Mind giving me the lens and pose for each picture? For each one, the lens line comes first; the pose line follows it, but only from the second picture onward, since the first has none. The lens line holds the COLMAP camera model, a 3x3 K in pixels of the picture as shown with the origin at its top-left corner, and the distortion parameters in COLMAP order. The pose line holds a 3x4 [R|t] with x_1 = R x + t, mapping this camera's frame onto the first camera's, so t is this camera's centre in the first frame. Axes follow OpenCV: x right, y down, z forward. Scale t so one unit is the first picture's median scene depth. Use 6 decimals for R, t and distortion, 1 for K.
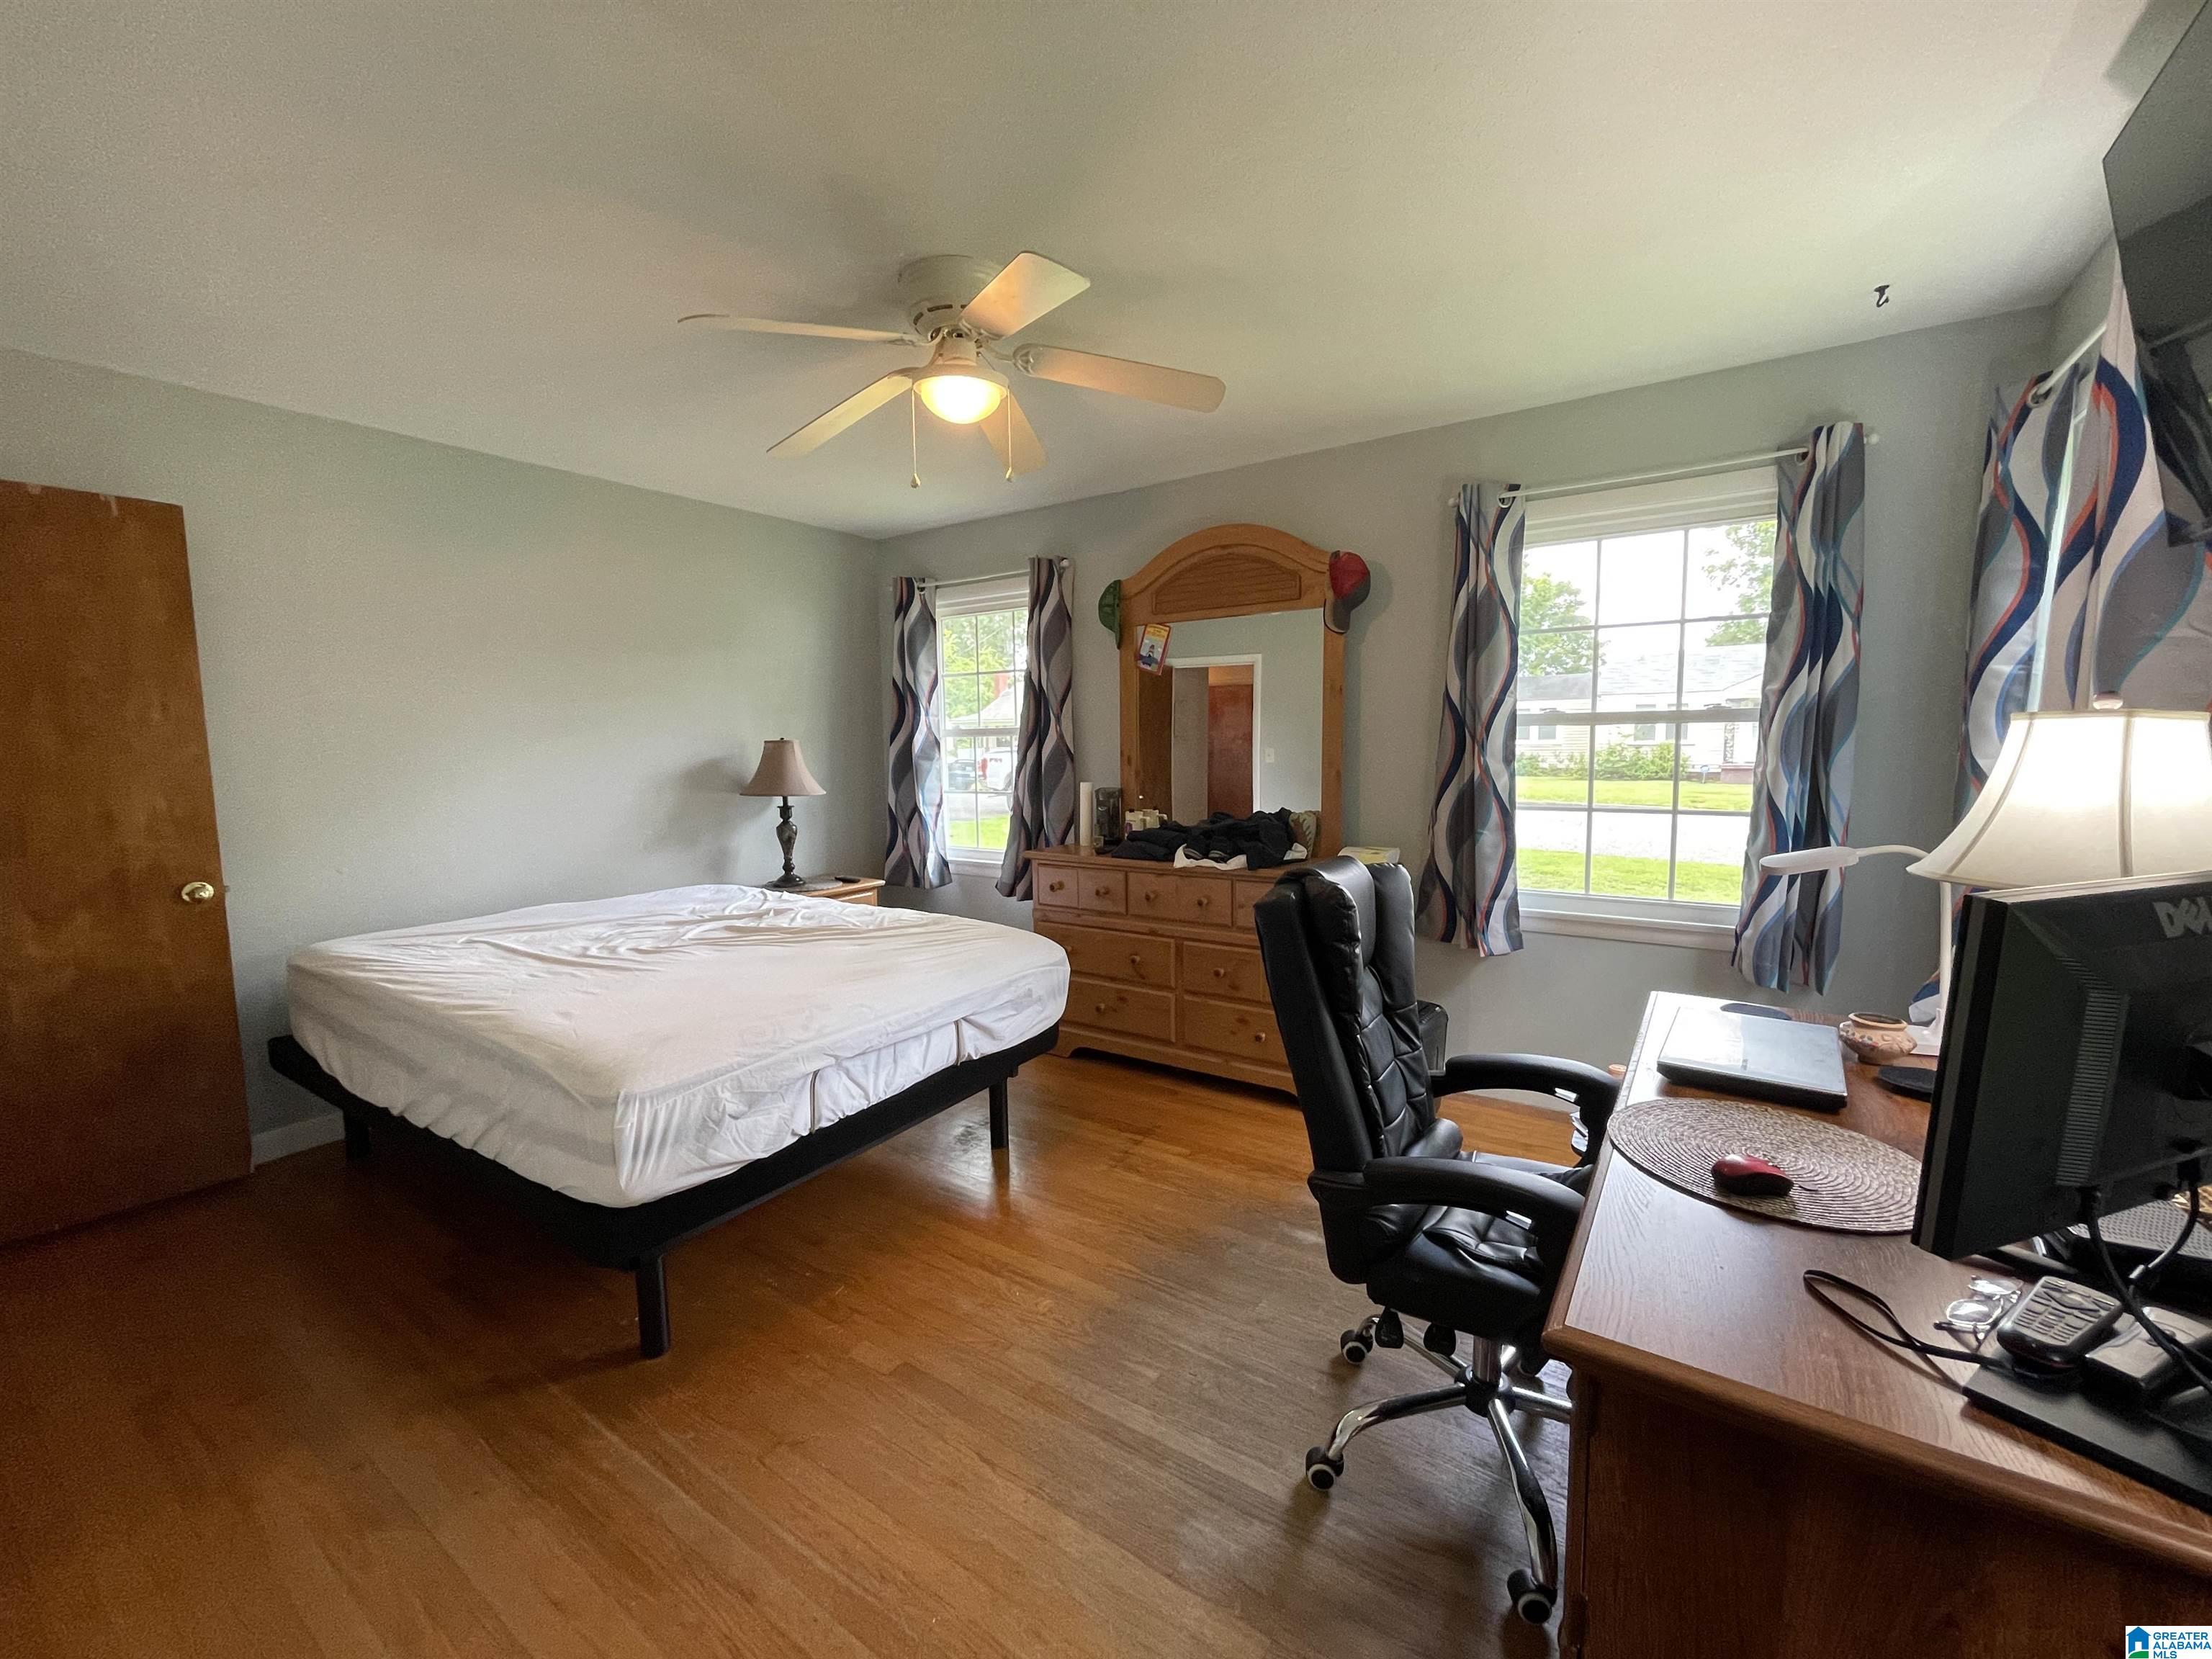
lens RADIAL K [[885.6, 0, 1102.5], [0, 885.6, 827.1], [0, 0, 1]] dist [-0.007583, 0.001531]
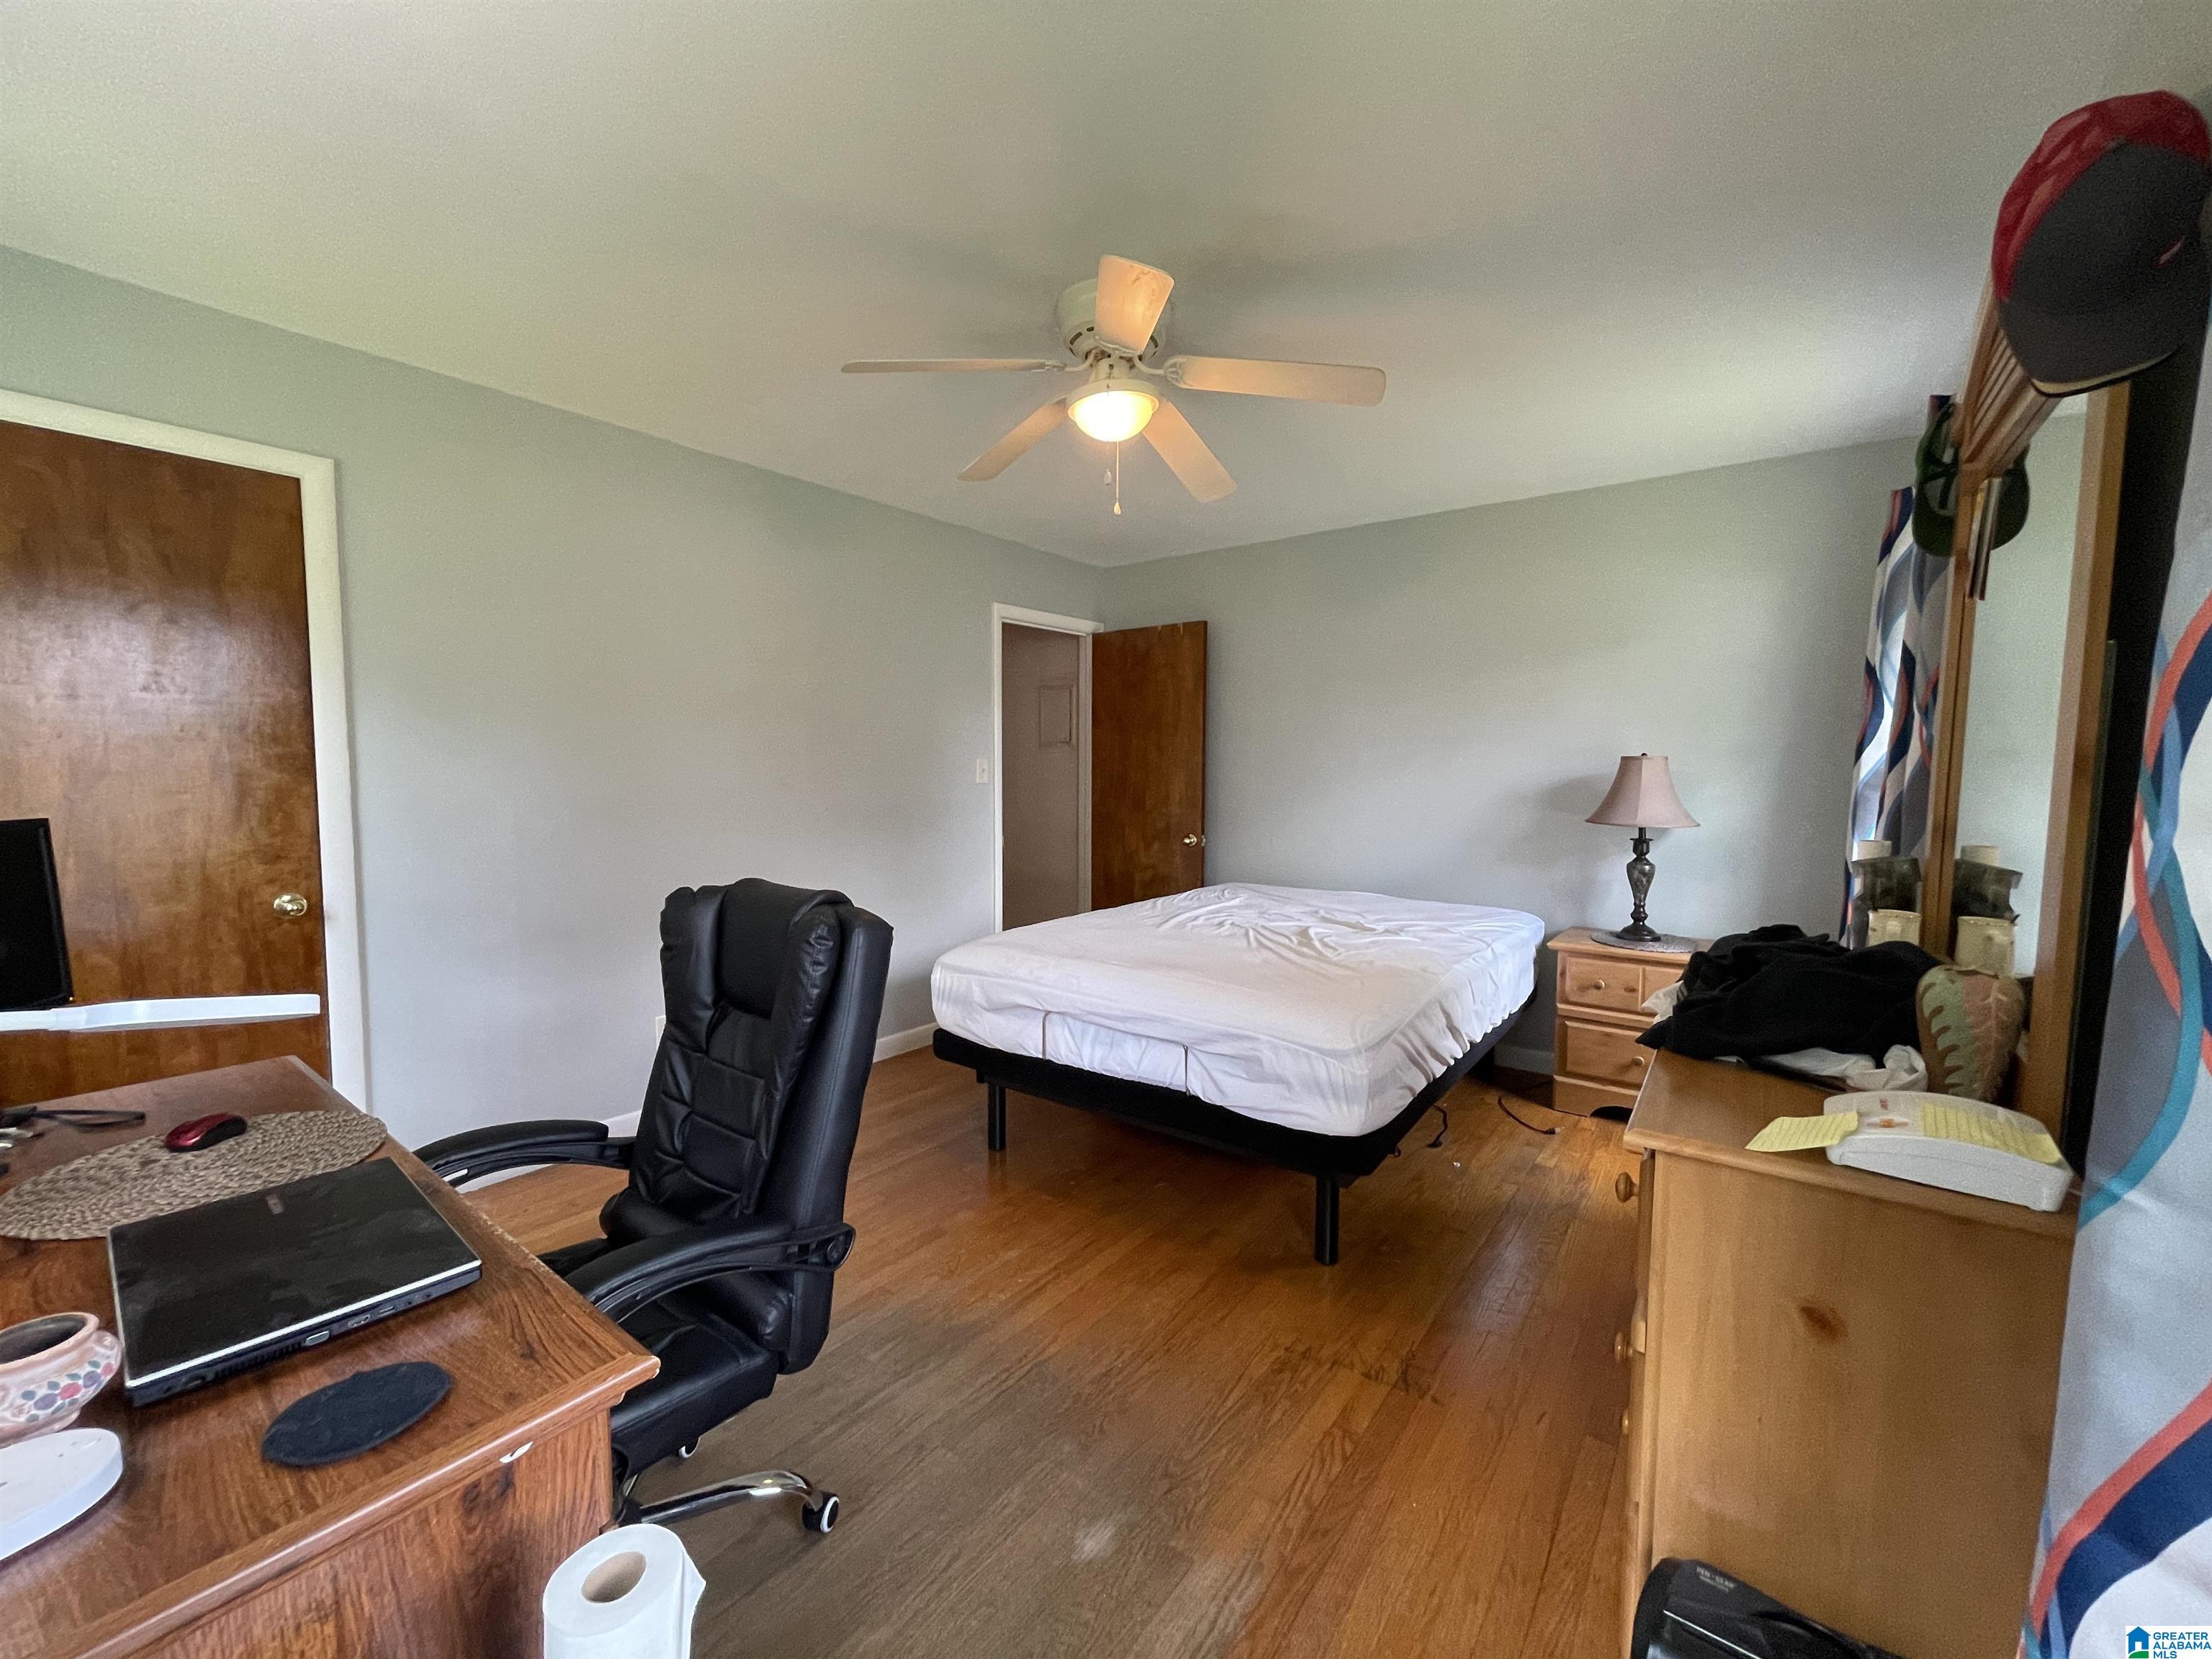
lens RADIAL K [[885.6, 0, 1110.4], [0, 885.6, 832.5], [0, 0, 1]] dist [-0.007583, 0.001531]
pose [[-0.040705, 0.086897, -0.995385, 0.748003], [-0.102937, 0.990545, 0.090684, -0.085241], [0.993855, 0.106154, -0.031375, 0.905611]]
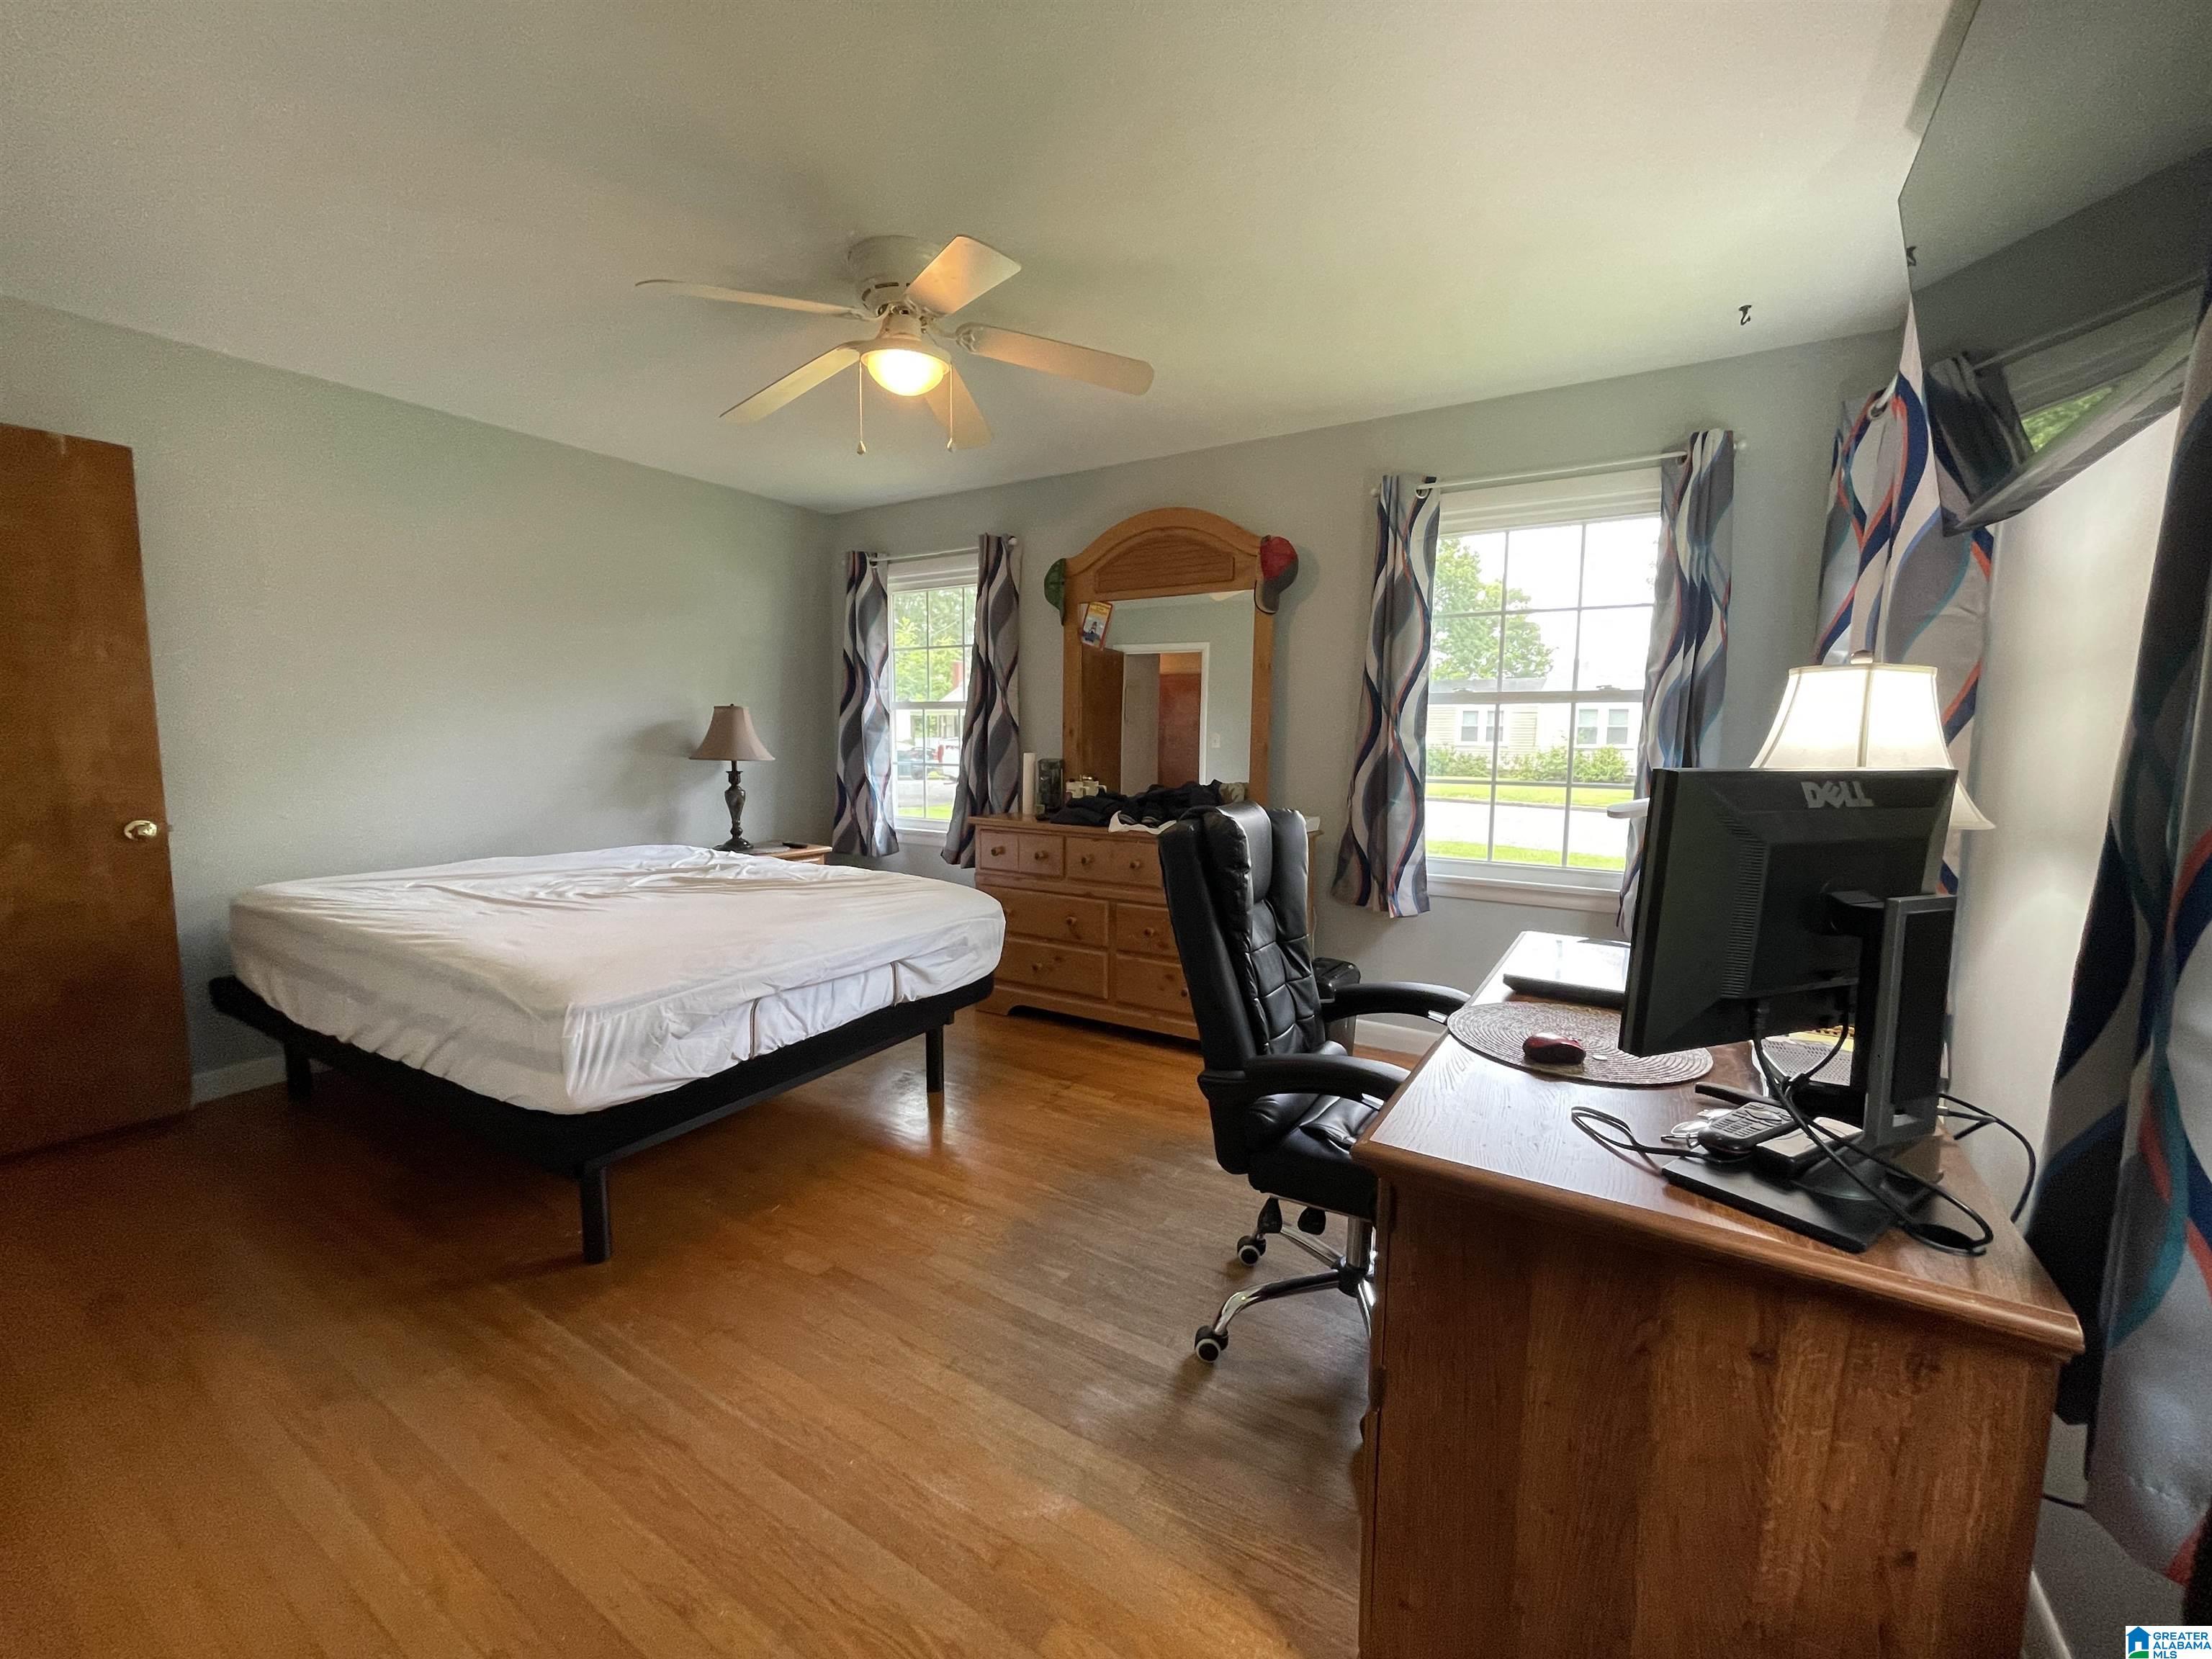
lens RADIAL K [[885.6, 0, 1101.1], [0, 885.6, 824.4], [0, 0, 1]] dist [-0.007583, 0.001531]
pose [[0.998753, 0.018788, 0.046262, 0.029825], [-0.018981, 0.999813, 0.003734, 0.043117], [-0.046183, -0.004607, 0.998922, -0.064175]]
